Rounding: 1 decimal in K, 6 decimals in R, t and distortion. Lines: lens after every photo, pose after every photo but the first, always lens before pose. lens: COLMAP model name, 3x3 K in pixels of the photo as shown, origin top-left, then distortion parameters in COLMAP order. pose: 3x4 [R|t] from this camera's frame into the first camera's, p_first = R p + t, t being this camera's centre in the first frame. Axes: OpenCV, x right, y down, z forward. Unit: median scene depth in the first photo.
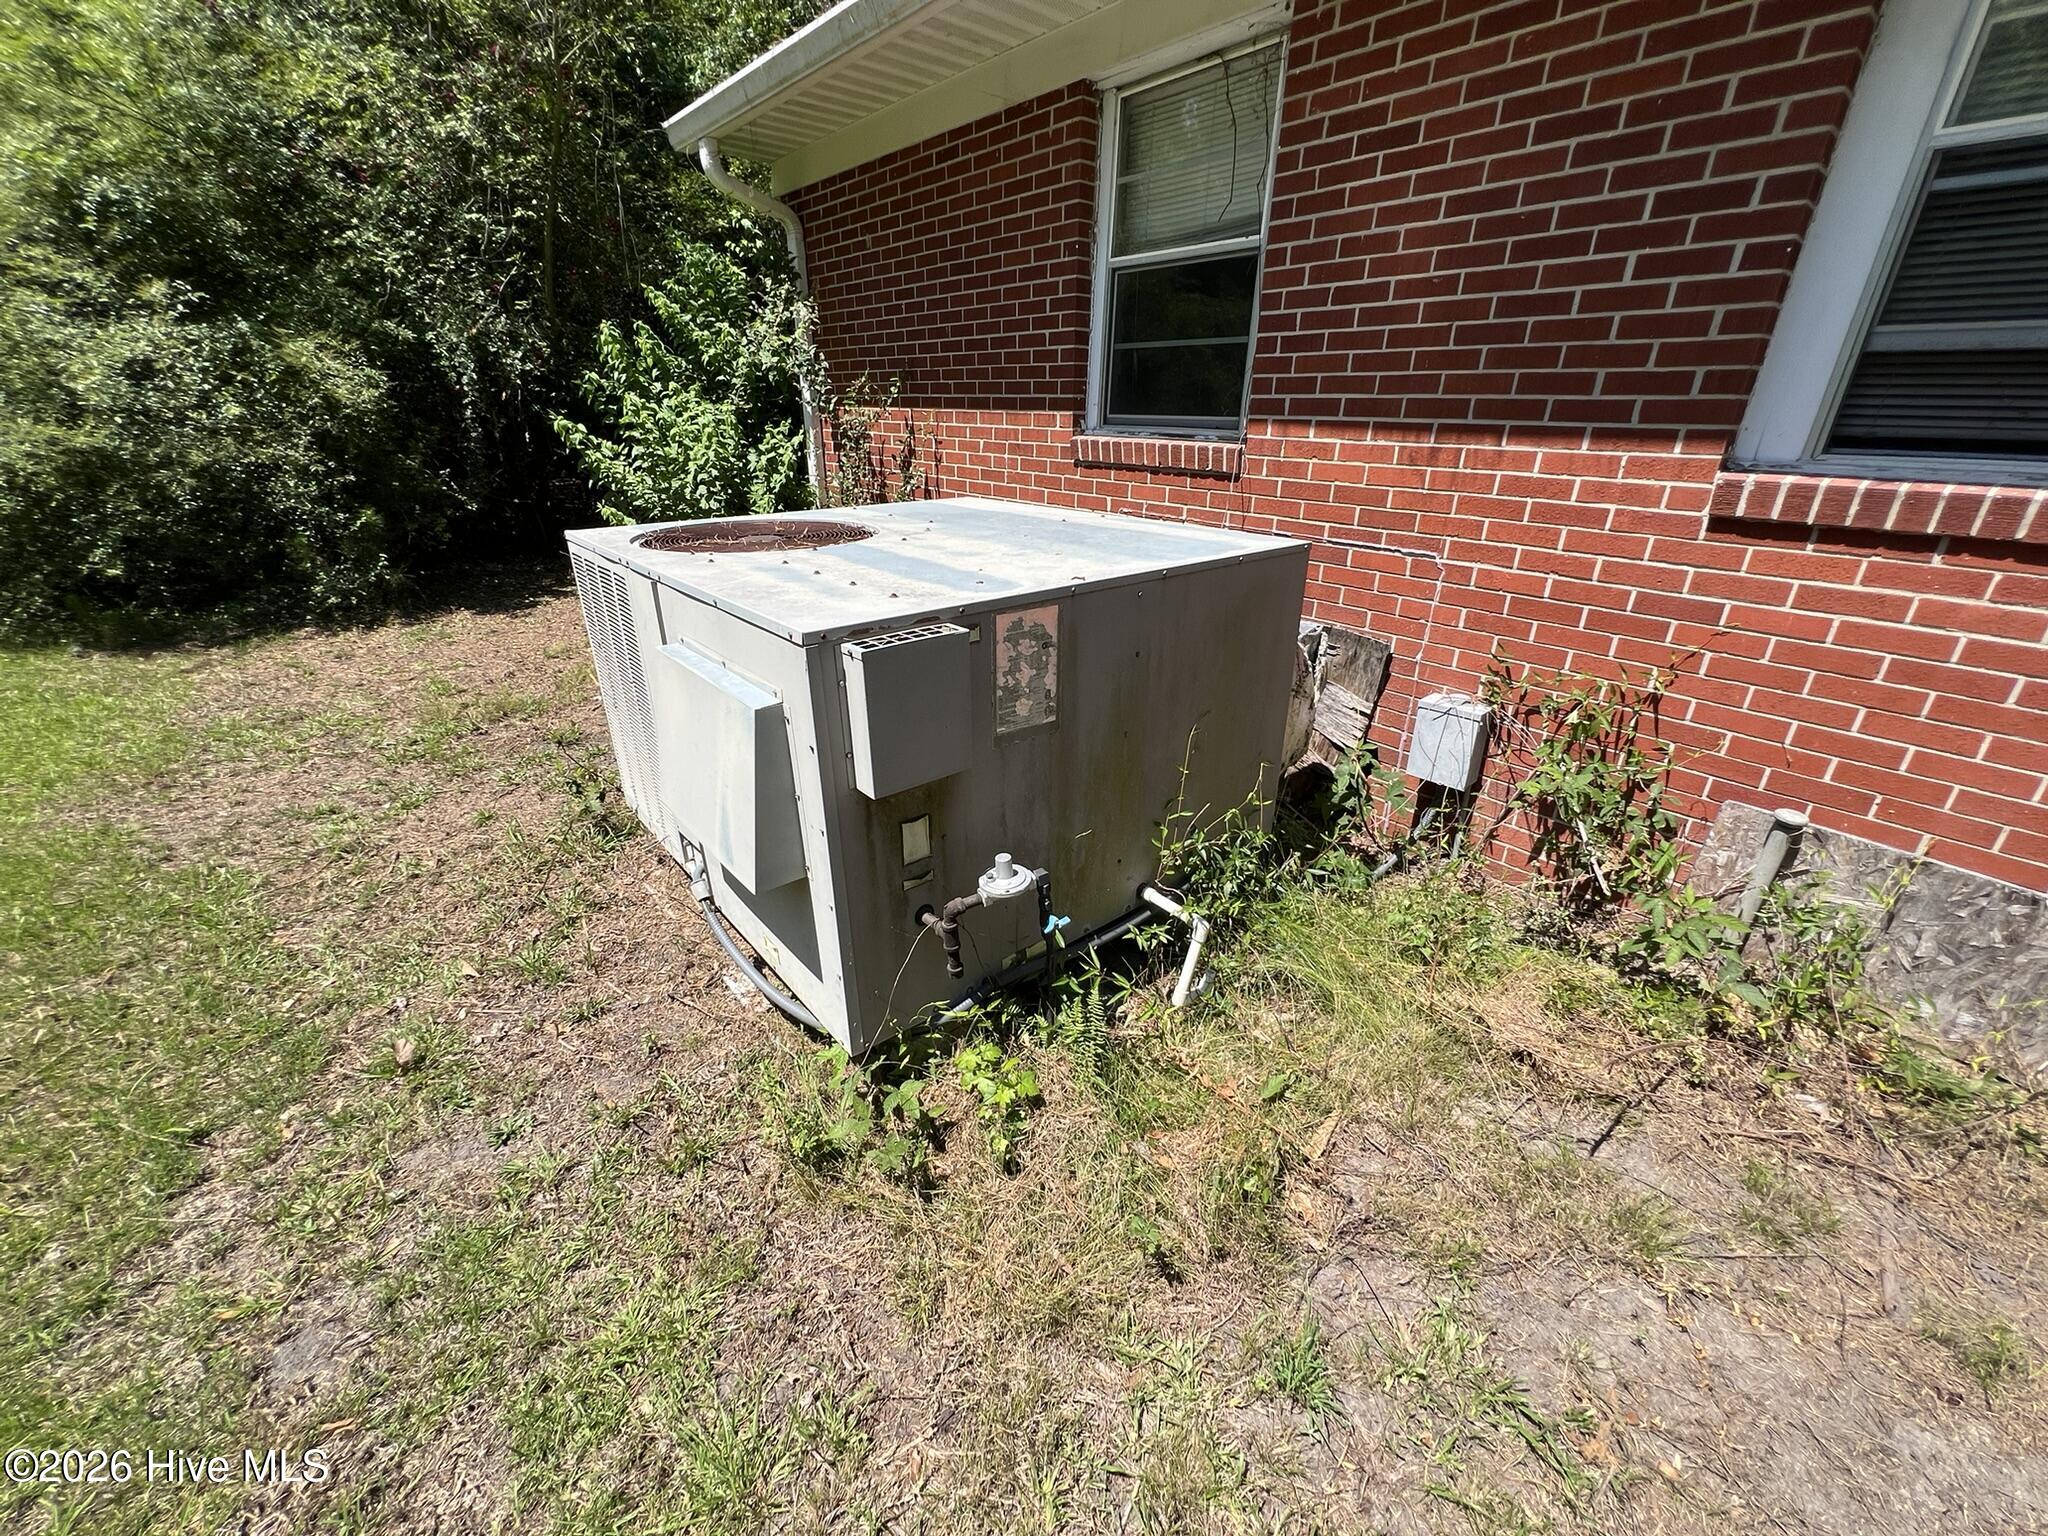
lens RADIAL K [[811.6, 0, 1021.8], [0, 811.6, 763.8], [0, 0, 1]] dist [-0.001338, 0.000285]
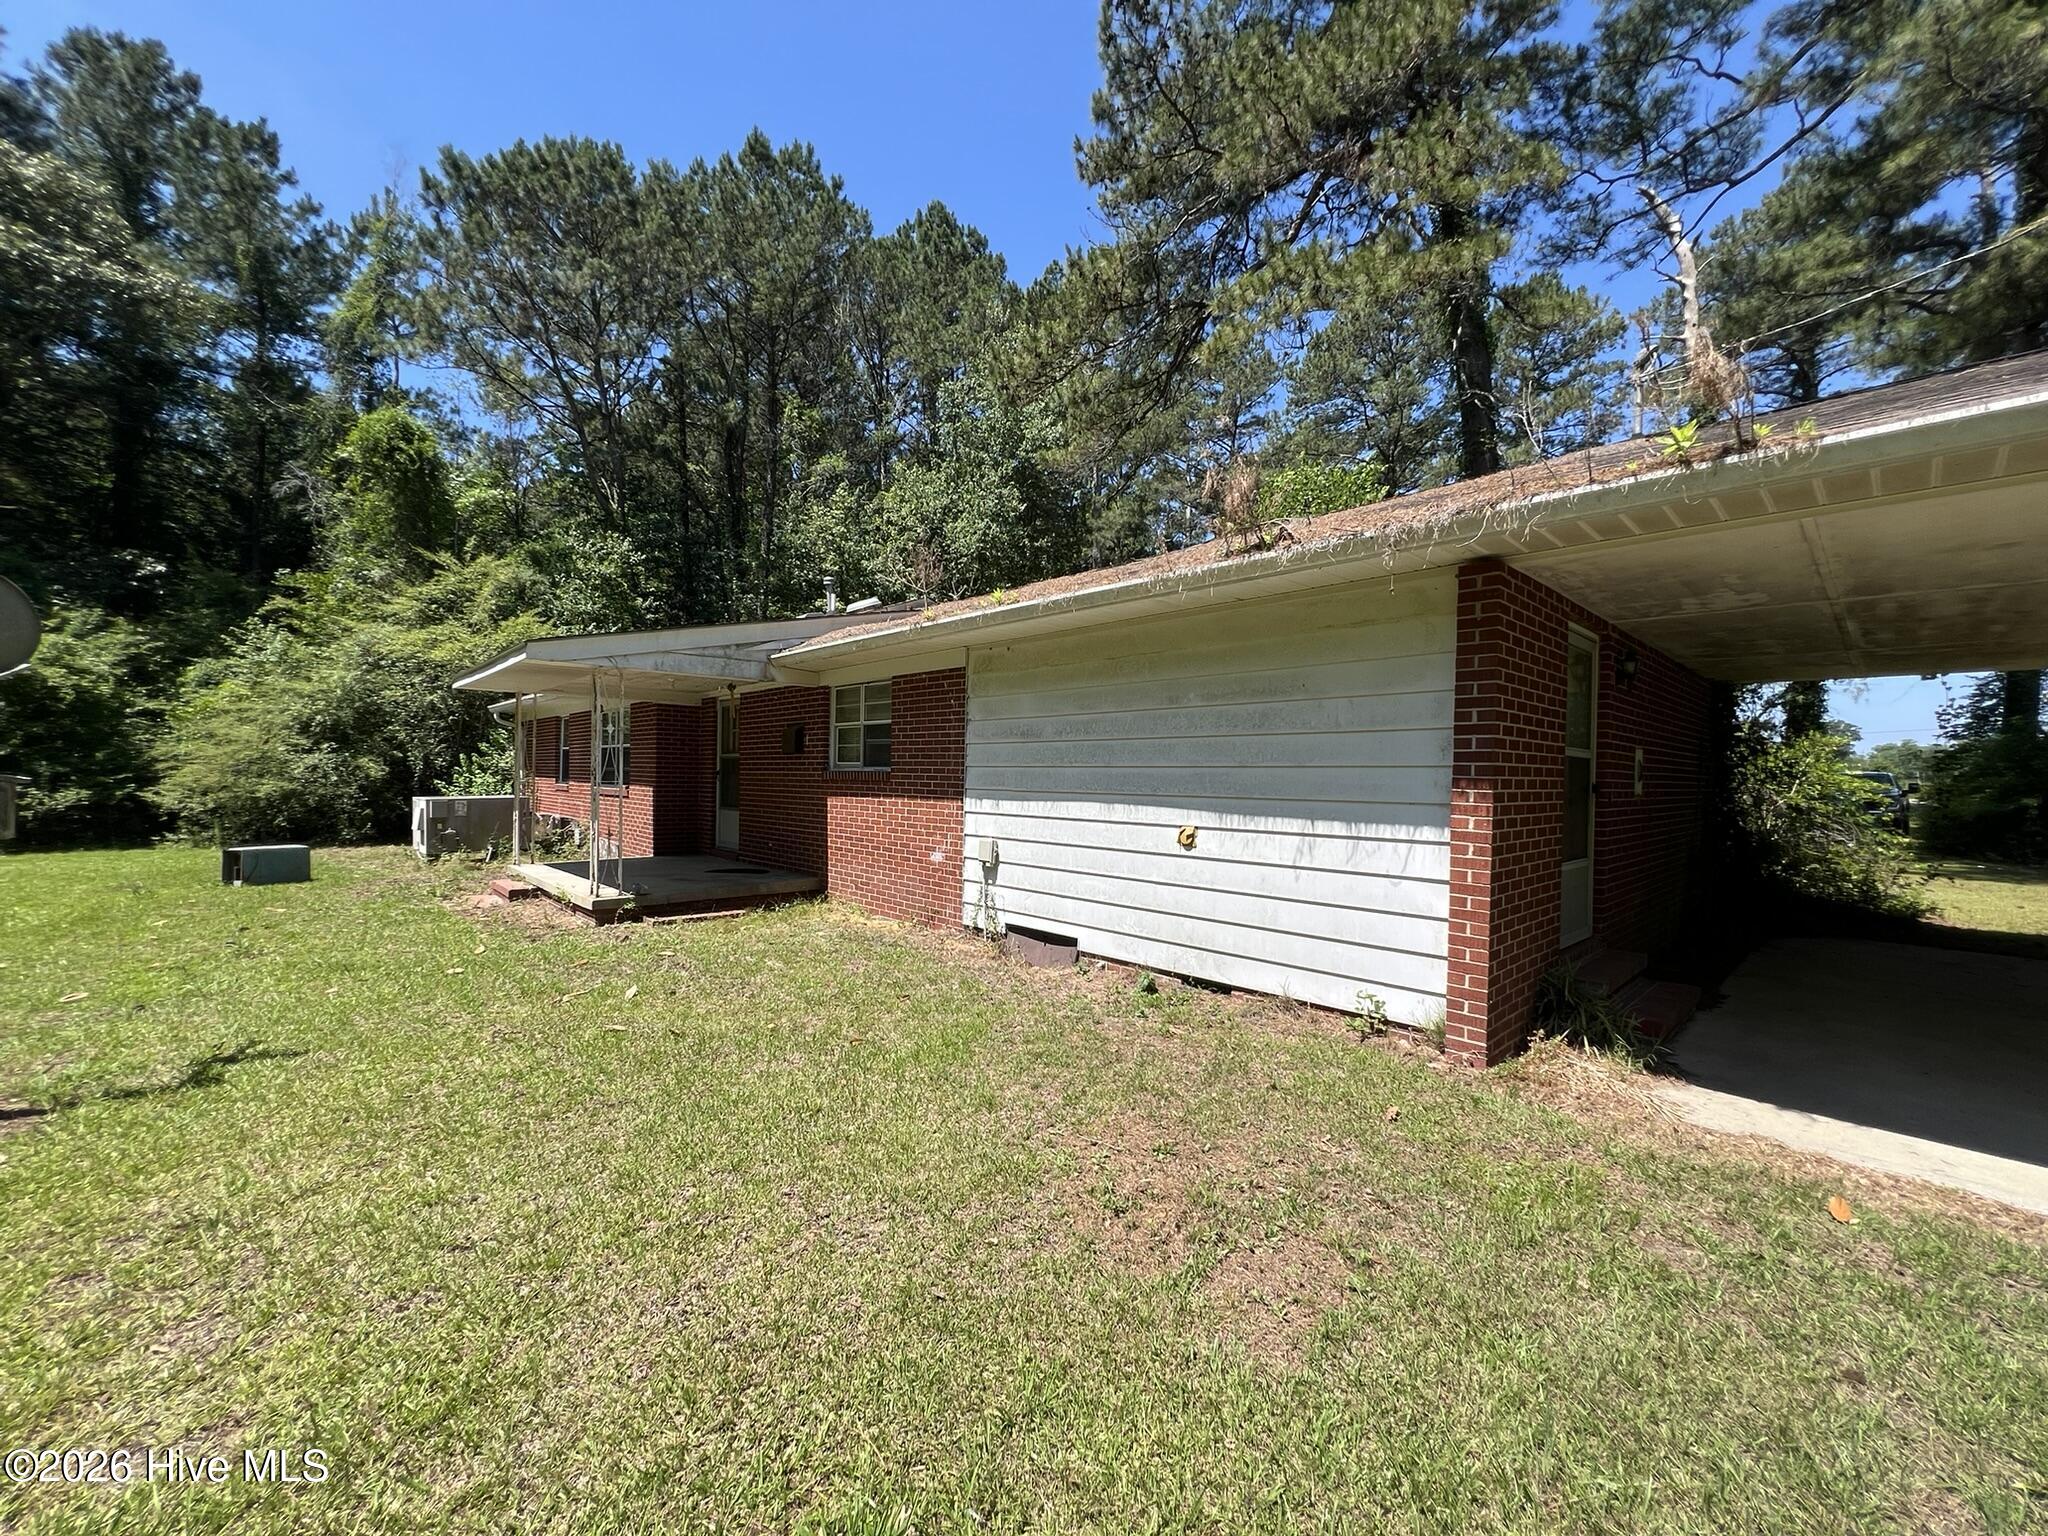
lens RADIAL K [[811.6, 0, 1023.1], [0, 811.6, 773.9], [0, 0, 1]] dist [-0.001338, 0.000285]
pose [[0.998912, 0.002984, 0.046539, 1.530464], [0.015845, 0.916871, -0.398869, 0.836227], [-0.043861, 0.399172, 0.915826, -1.983643]]
